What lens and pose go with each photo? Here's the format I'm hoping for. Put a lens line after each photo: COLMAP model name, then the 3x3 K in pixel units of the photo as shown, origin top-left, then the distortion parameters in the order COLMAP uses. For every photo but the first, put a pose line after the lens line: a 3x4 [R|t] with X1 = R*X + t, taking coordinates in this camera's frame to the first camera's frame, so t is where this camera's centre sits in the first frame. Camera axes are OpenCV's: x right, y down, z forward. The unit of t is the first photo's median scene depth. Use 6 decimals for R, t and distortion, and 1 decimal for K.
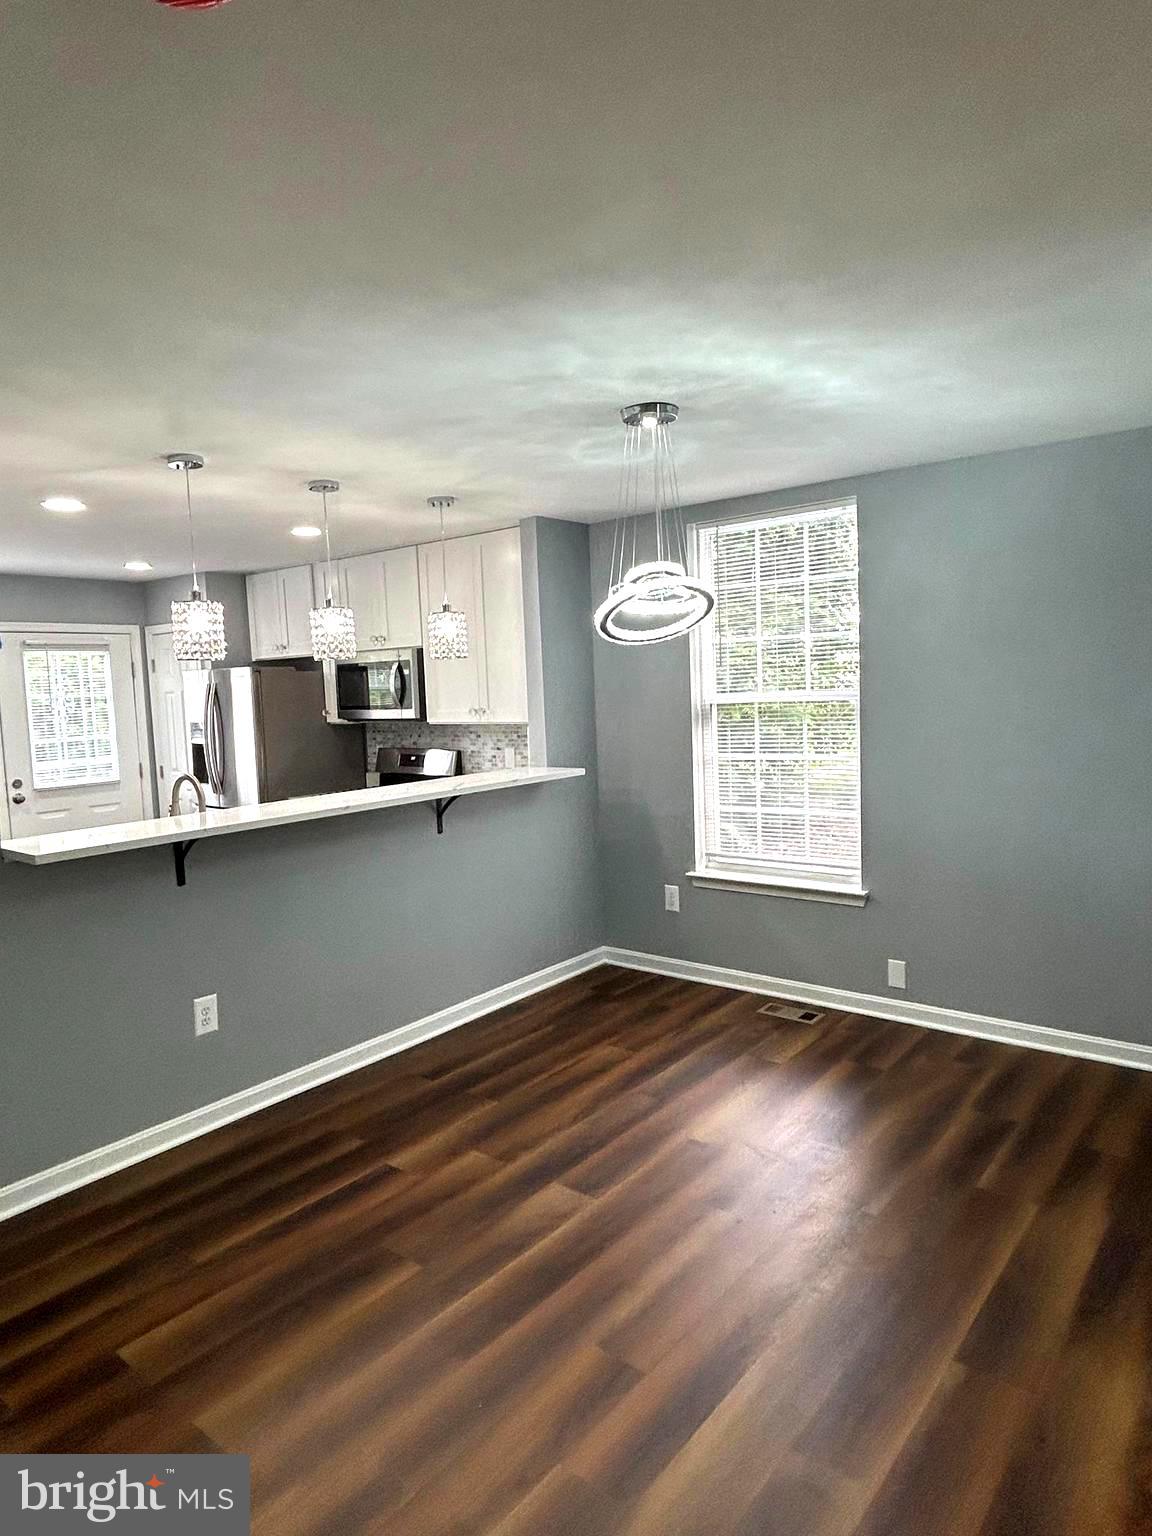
lens RADIAL K [[932.7, 0, 576.0], [0, 932.7, 768.0], [0, 0, 1]] dist [0.000166, 0.000892]
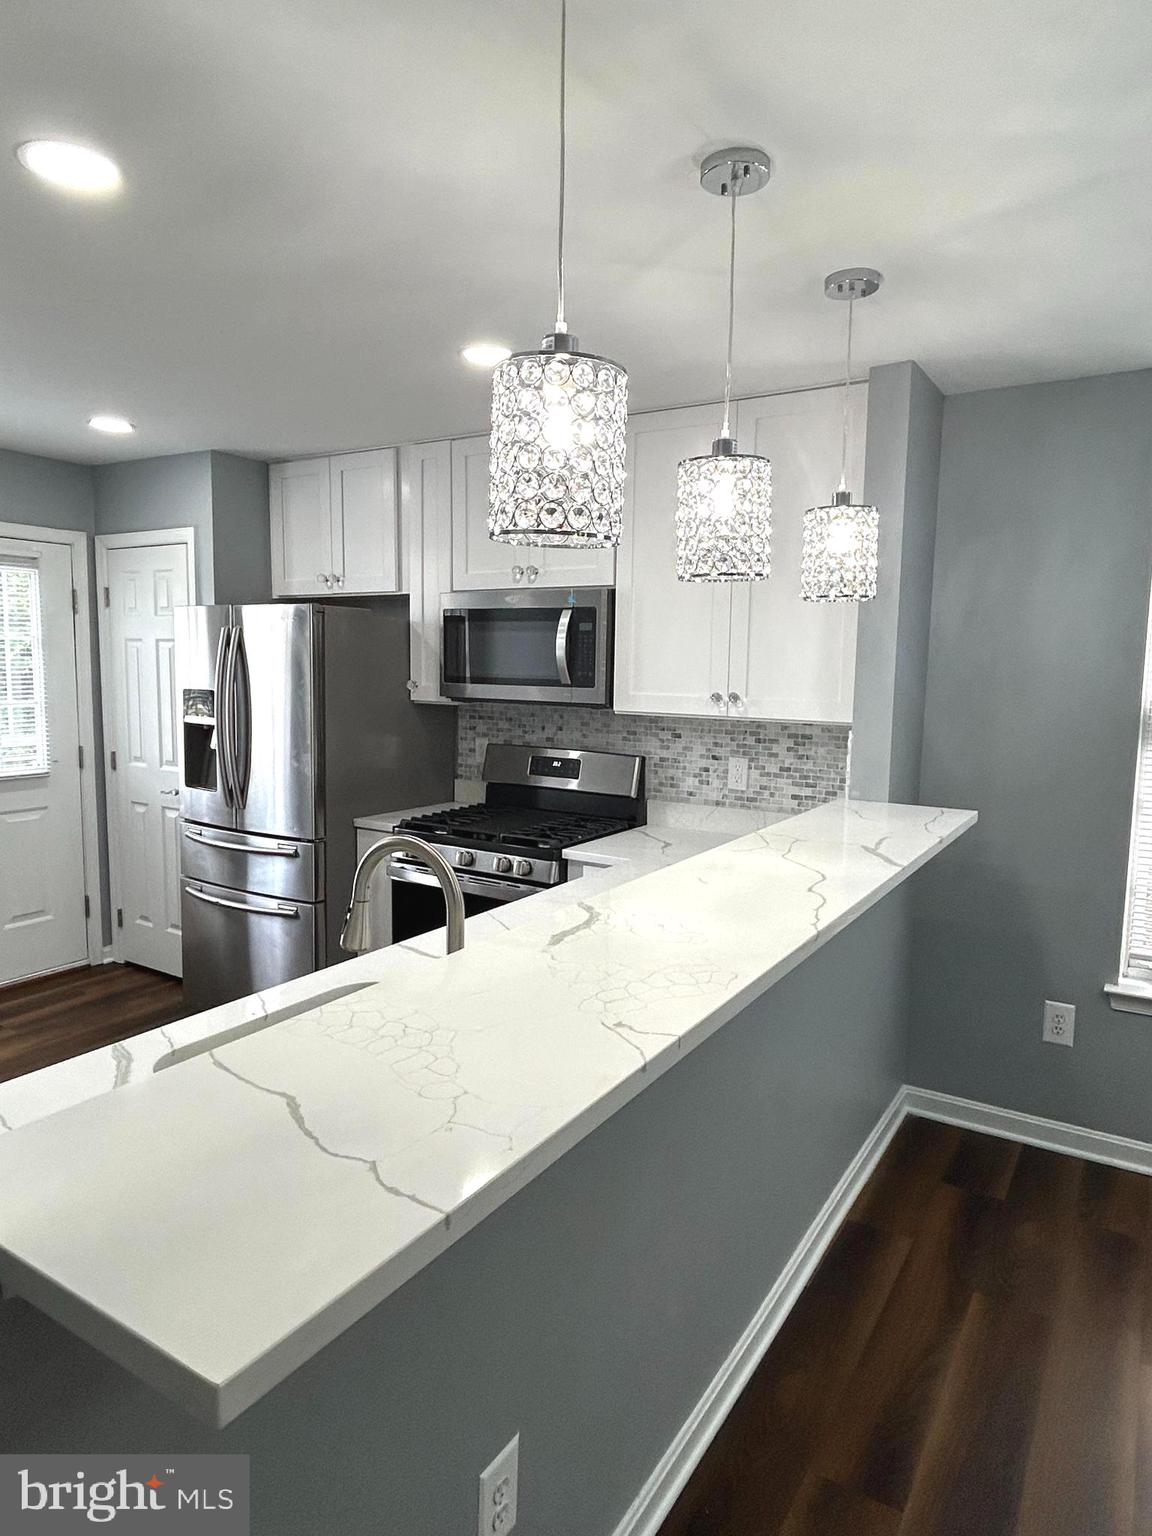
lens RADIAL K [[944.7, 0, 576.0], [0, 944.7, 768.0], [0, 0, 1]] dist [-0.002061, -0.000381]
pose [[0.991307, 0.040213, 0.125276, -0.293226], [-0.042968, 0.998889, 0.019363, -0.025099], [-0.124358, -0.024578, 0.991933, 0.433615]]
